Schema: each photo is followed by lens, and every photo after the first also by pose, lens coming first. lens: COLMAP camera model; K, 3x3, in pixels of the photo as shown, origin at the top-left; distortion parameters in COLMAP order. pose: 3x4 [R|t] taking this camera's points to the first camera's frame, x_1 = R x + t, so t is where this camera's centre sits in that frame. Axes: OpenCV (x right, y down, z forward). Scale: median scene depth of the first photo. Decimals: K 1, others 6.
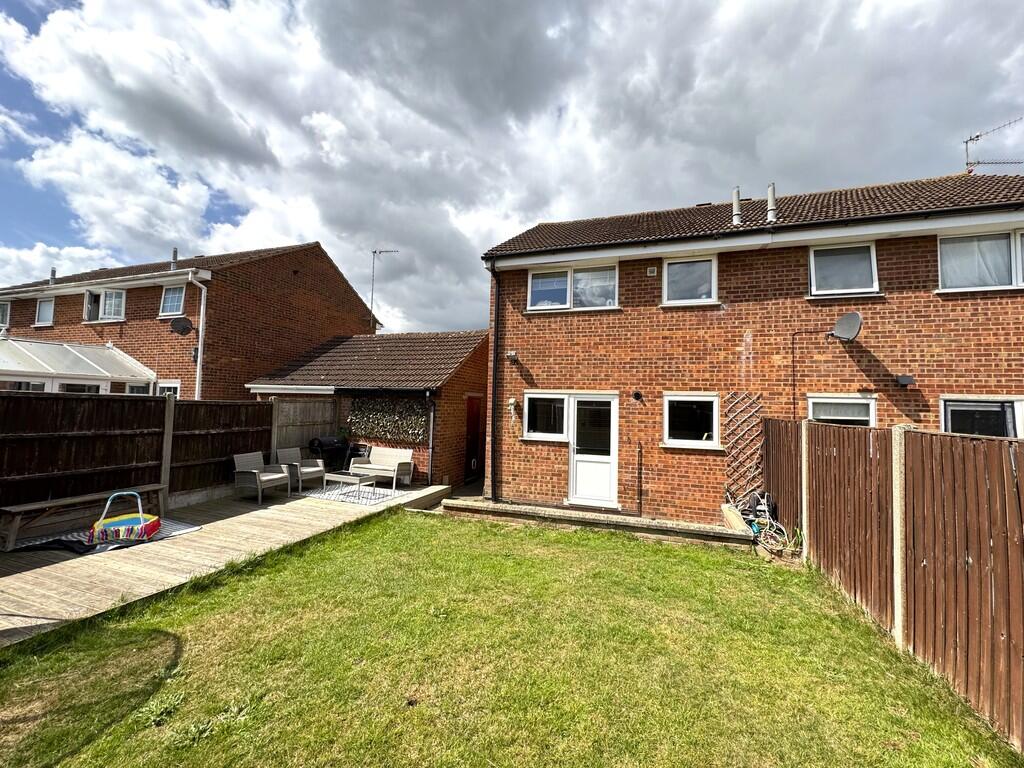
lens RADIAL K [[408.1, 0, 512.0], [0, 408.1, 384.0], [0, 0, 1]] dist [-0.000788, -0.000093]
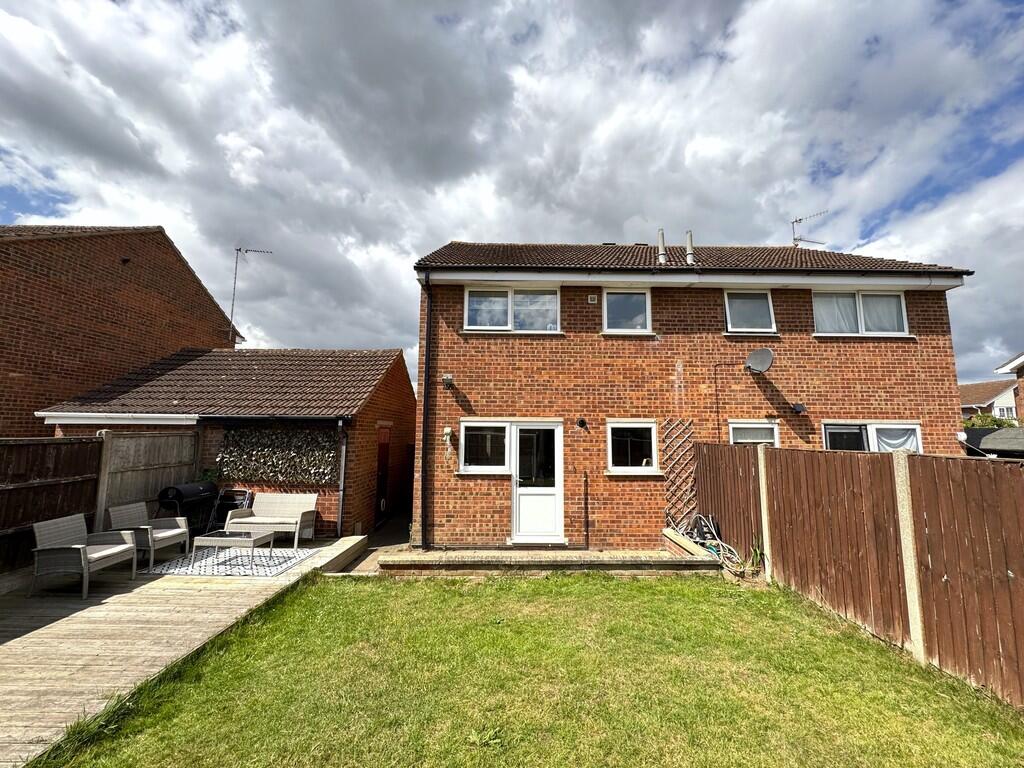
lens RADIAL K [[408.1, 0, 512.0], [0, 408.1, 384.0], [0, 0, 1]] dist [-0.000788, -0.000093]
pose [[0.944371, 0.020275, 0.328256, -0.178717], [0.000547, 0.998000, -0.063218, -0.002925], [-0.328881, 0.059880, 0.942471, 0.132366]]
